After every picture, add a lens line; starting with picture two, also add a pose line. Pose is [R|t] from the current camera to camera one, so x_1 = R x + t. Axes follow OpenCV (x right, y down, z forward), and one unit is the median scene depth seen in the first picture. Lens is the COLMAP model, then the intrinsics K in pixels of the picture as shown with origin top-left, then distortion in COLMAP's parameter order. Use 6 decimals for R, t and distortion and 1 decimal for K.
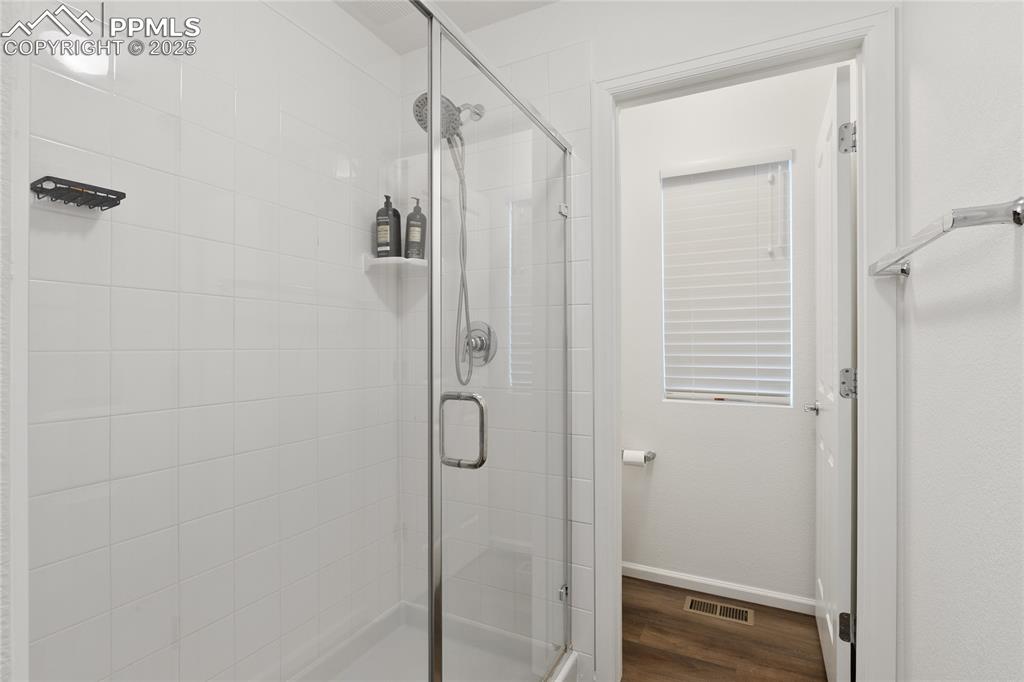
lens RADIAL K [[498.0, 0, 510.0], [0, 498.0, 343.4], [0, 0, 1]] dist [-0.006909, -0.000494]
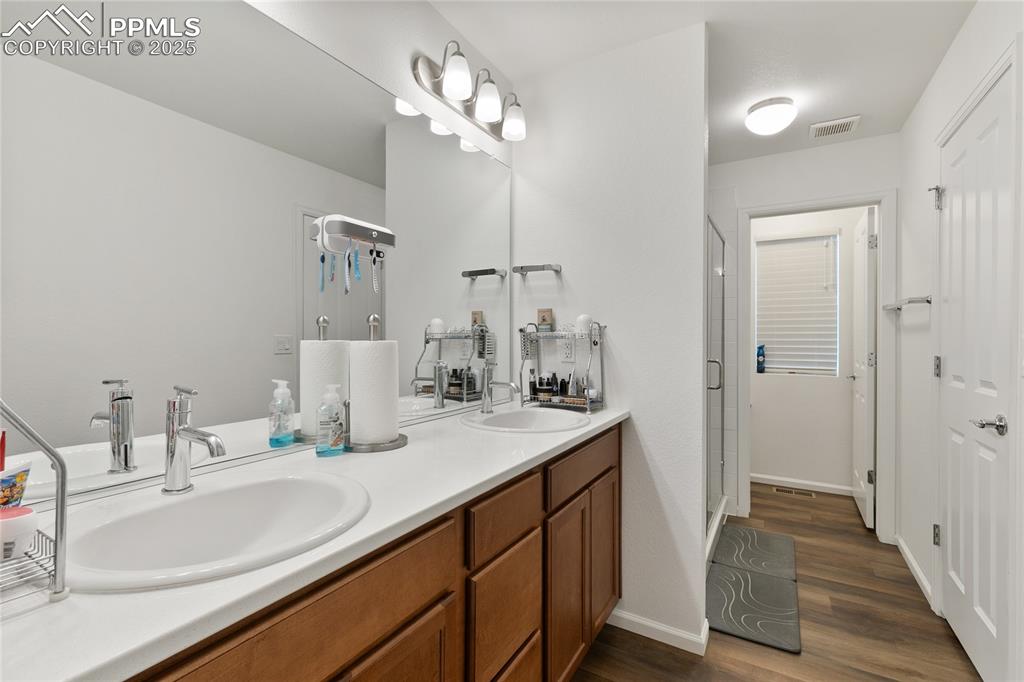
lens RADIAL K [[461.5, 0, 513.5], [0, 461.5, 338.1], [0, 0, 1]] dist [0.002654, -0.001490]
pose [[0.997995, 0.002313, -0.063257, -0.491625], [-0.002032, 0.999988, 0.004501, -0.012038], [0.063266, -0.004364, 0.997987, -0.723606]]
